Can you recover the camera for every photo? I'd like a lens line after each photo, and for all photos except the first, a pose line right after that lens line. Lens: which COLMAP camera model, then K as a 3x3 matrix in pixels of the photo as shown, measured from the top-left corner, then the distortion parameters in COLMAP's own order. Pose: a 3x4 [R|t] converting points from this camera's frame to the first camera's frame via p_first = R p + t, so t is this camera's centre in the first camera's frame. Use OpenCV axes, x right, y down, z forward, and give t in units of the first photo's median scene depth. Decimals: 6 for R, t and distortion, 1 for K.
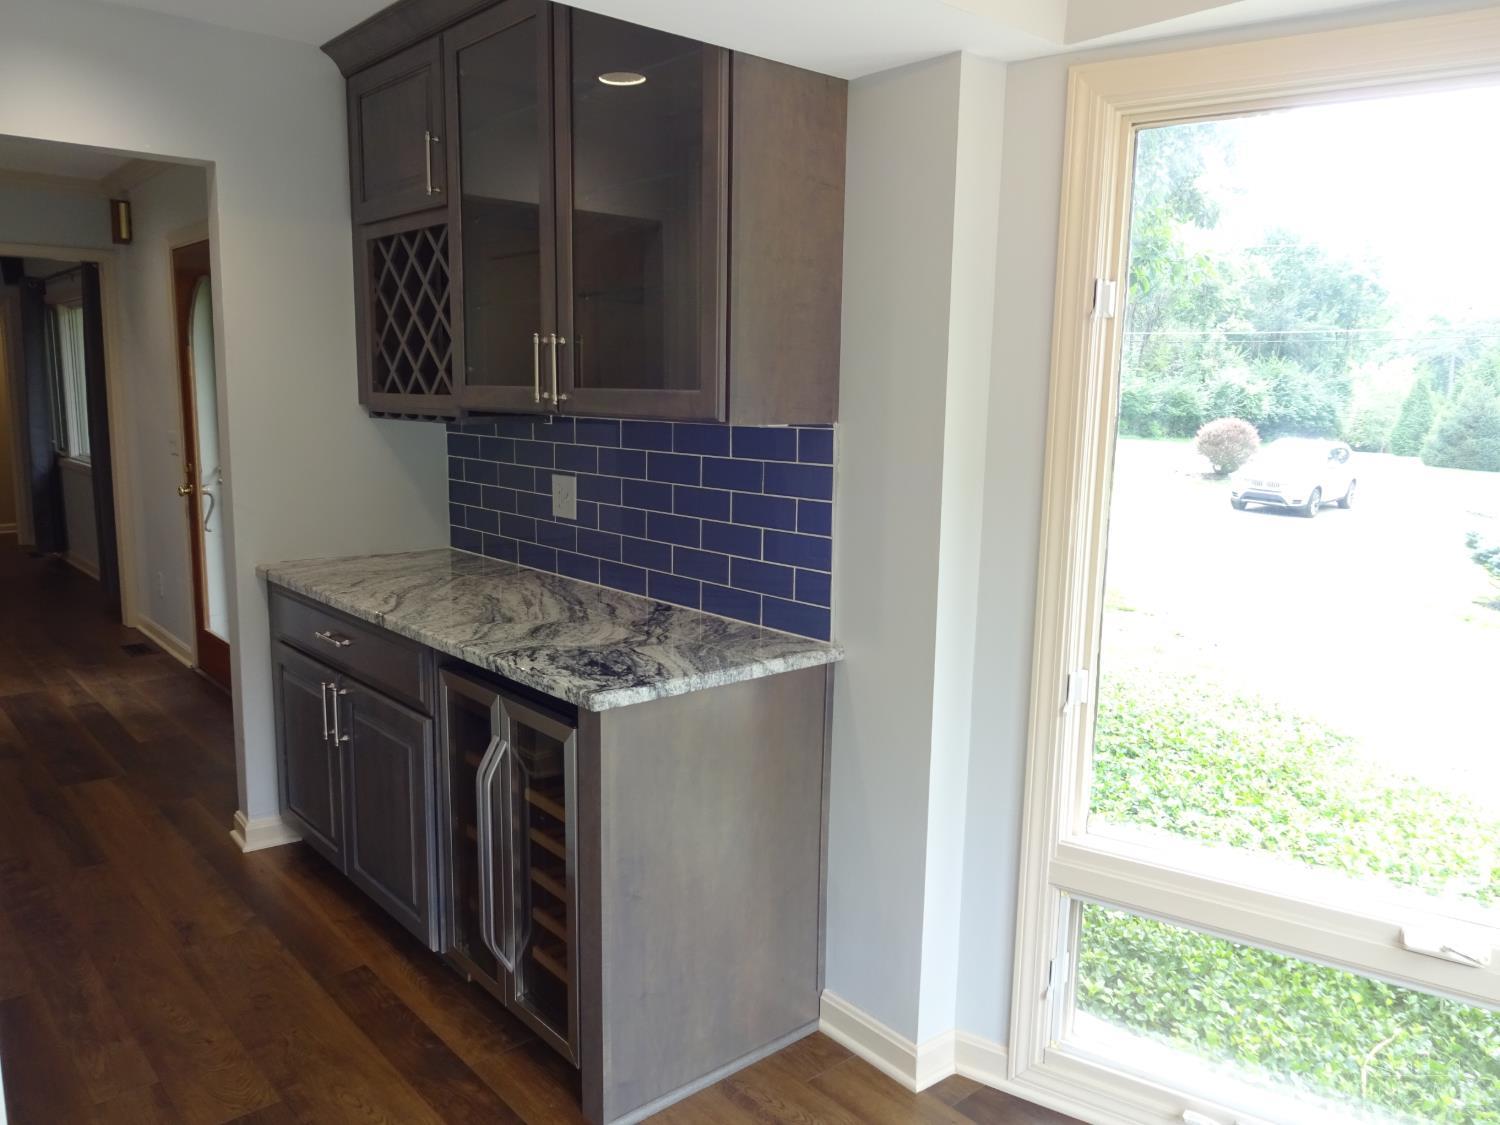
lens RADIAL K [[1126.2, 0, 748.4], [0, 1126.2, 561.1], [0, 0, 1]] dist [0.007777, -0.002071]
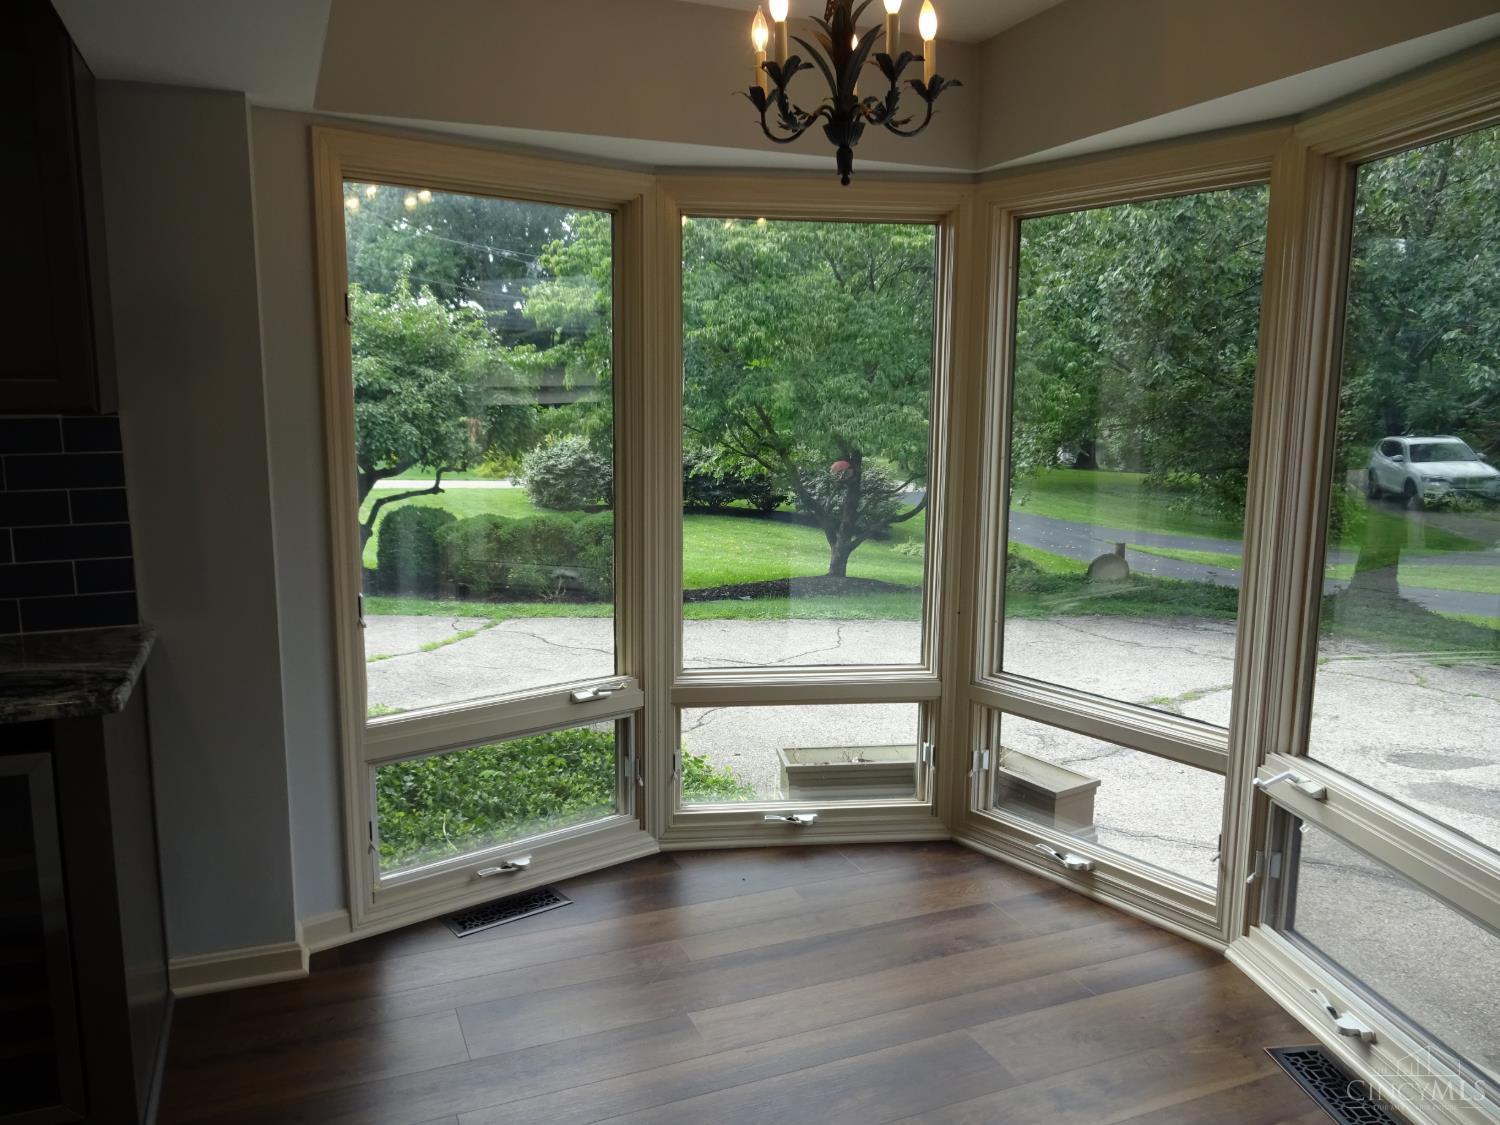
lens RADIAL K [[1126.2, 0, 748.4], [0, 1126.2, 561.1], [0, 0, 1]] dist [0.007777, -0.002071]
pose [[0.310042, -0.158423, 0.937430, -0.736550], [0.149894, 0.981832, 0.116351, -0.021885], [-0.938832, 0.104442, 0.328156, 0.138236]]
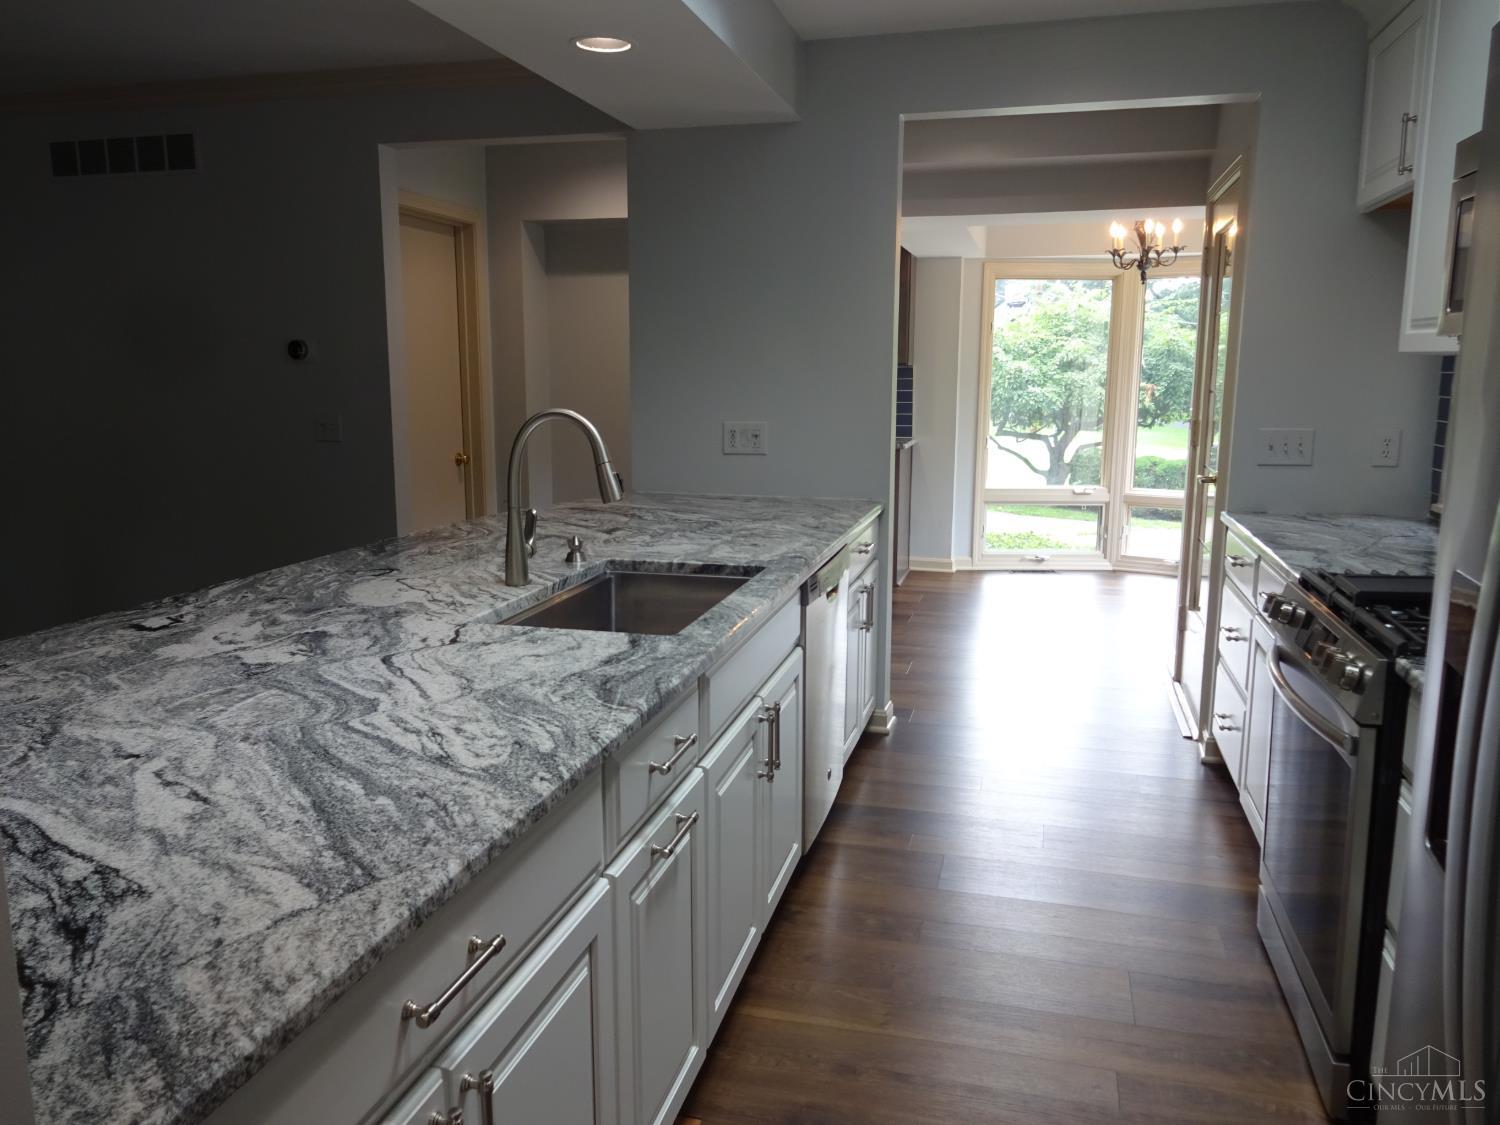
lens RADIAL K [[1126.2, 0, 748.4], [0, 1126.2, 561.1], [0, 0, 1]] dist [0.007777, -0.002071]
pose [[0.822706, -0.112695, 0.557184, -2.103389], [0.100052, 0.993558, 0.053225, 0.205776], [-0.559593, 0.011959, 0.828681, -1.323752]]
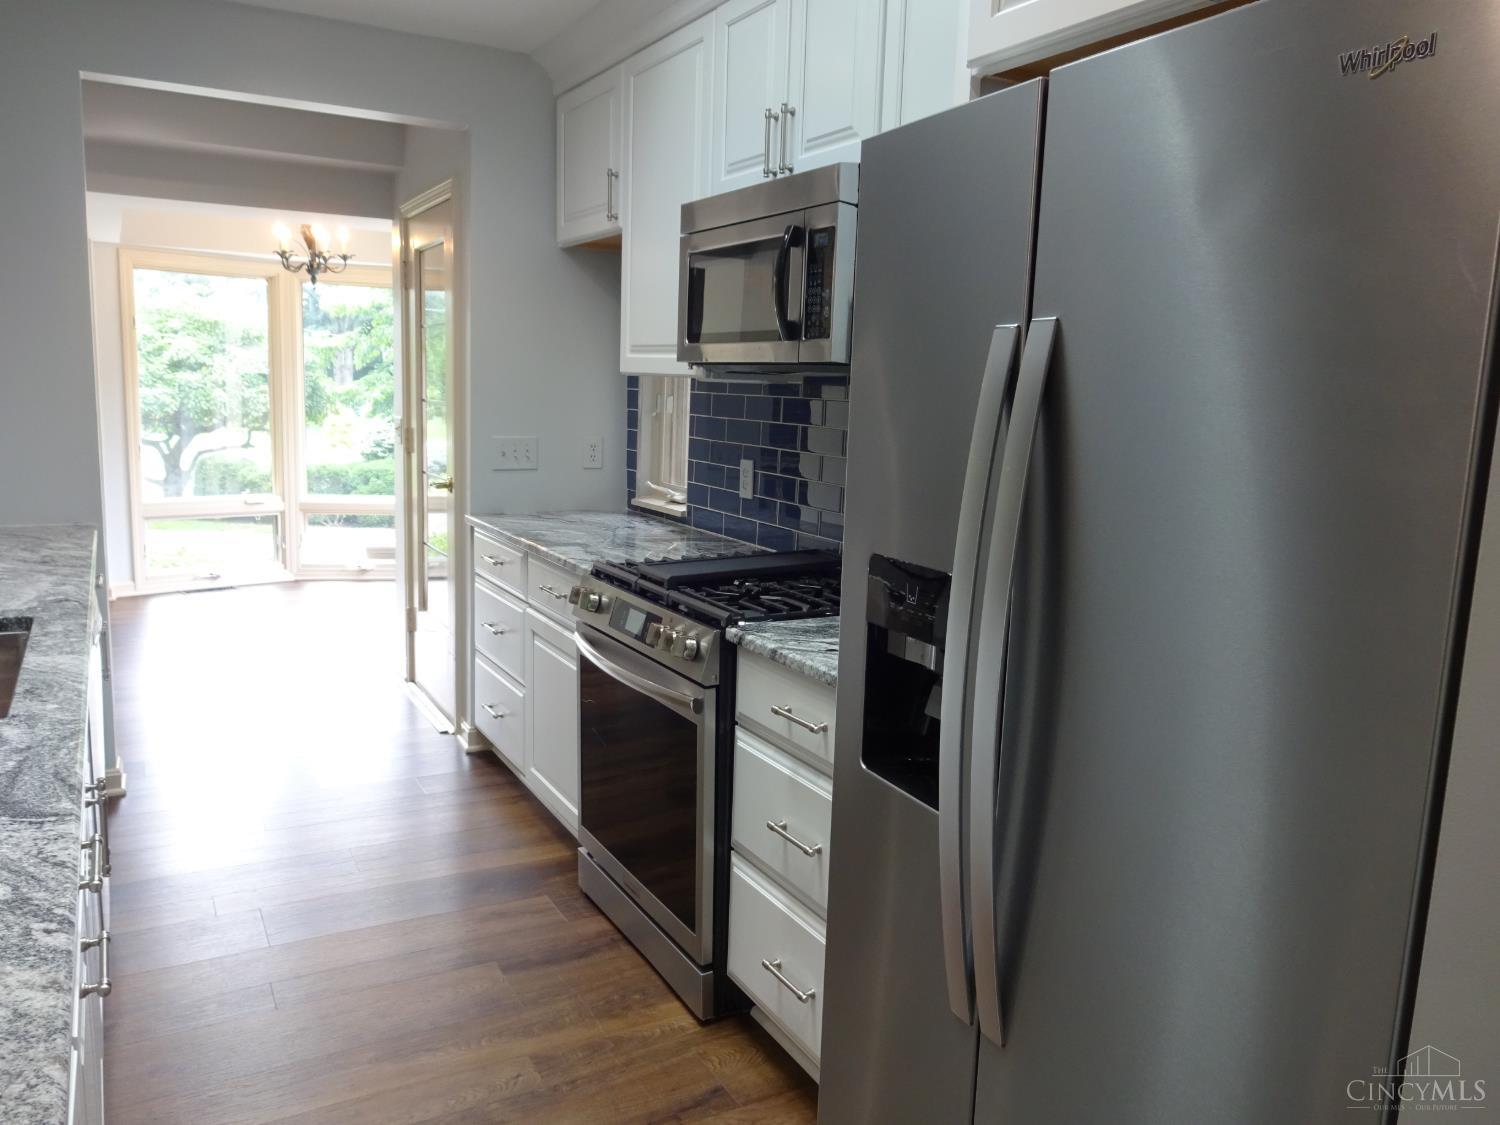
lens RADIAL K [[1126.2, 0, 748.4], [0, 1126.2, 561.1], [0, 0, 1]] dist [0.007777, -0.002071]
pose [[0.203570, -0.161717, 0.965612, -2.215402], [0.121662, 0.982798, 0.138946, 0.172383], [-0.971472, 0.089193, 0.219743, -1.153333]]
